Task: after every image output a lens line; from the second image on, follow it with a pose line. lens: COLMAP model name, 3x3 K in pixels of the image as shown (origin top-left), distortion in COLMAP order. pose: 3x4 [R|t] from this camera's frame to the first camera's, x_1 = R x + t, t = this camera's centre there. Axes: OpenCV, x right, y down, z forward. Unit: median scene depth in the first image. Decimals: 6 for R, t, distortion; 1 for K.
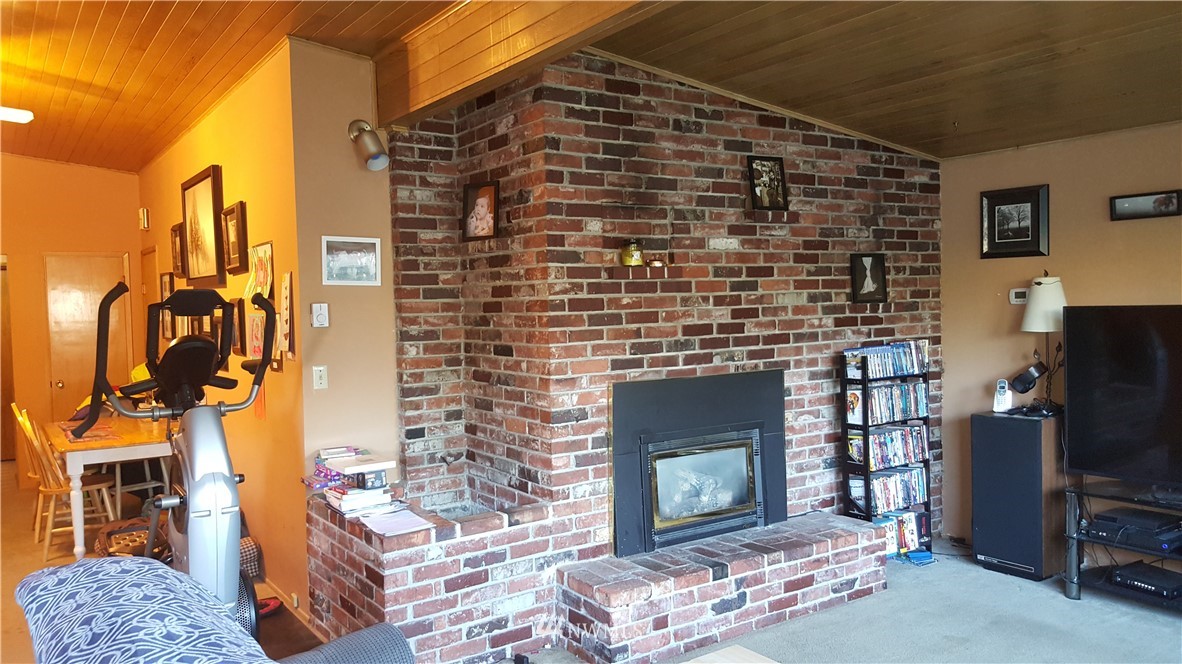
lens RADIAL K [[877.8, 0, 583.2], [0, 877.8, 336.5], [0, 0, 1]] dist [0.031066, -0.015421]
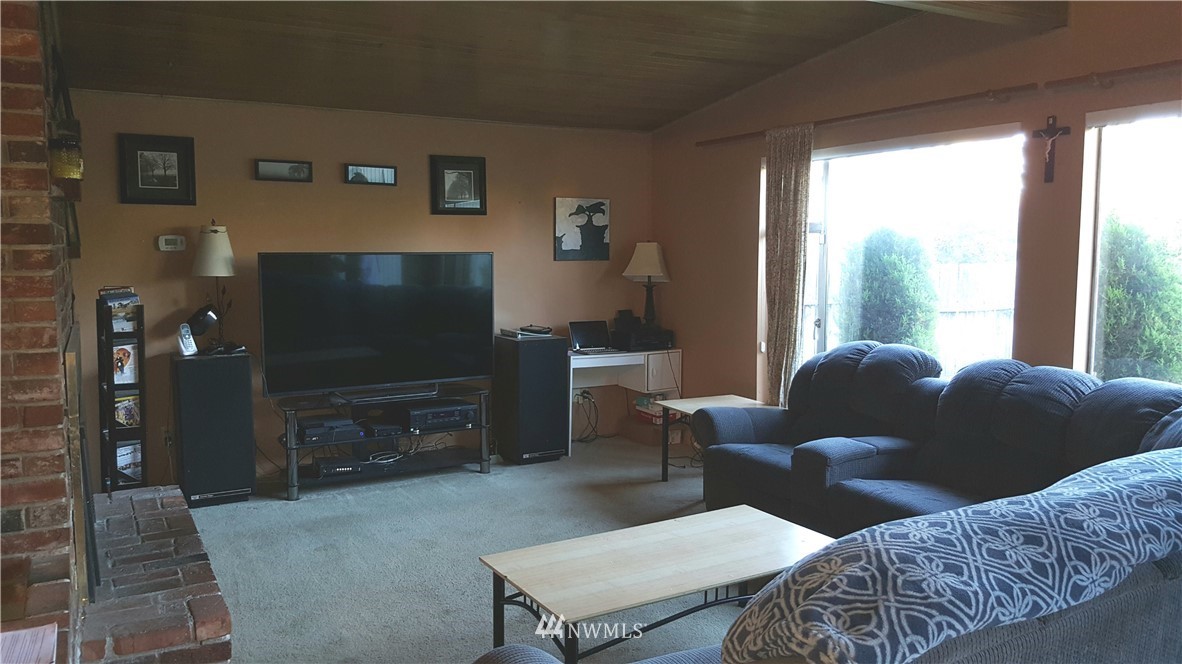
lens RADIAL K [[877.8, 0, 583.7], [0, 877.8, 322.5], [0, 0, 1]] dist [0.031066, -0.015421]
pose [[0.074946, -0.064267, 0.995114, -0.616154], [0.038562, 0.997361, 0.061508, 0.002346], [-0.996442, 0.033764, 0.077227, 0.553300]]
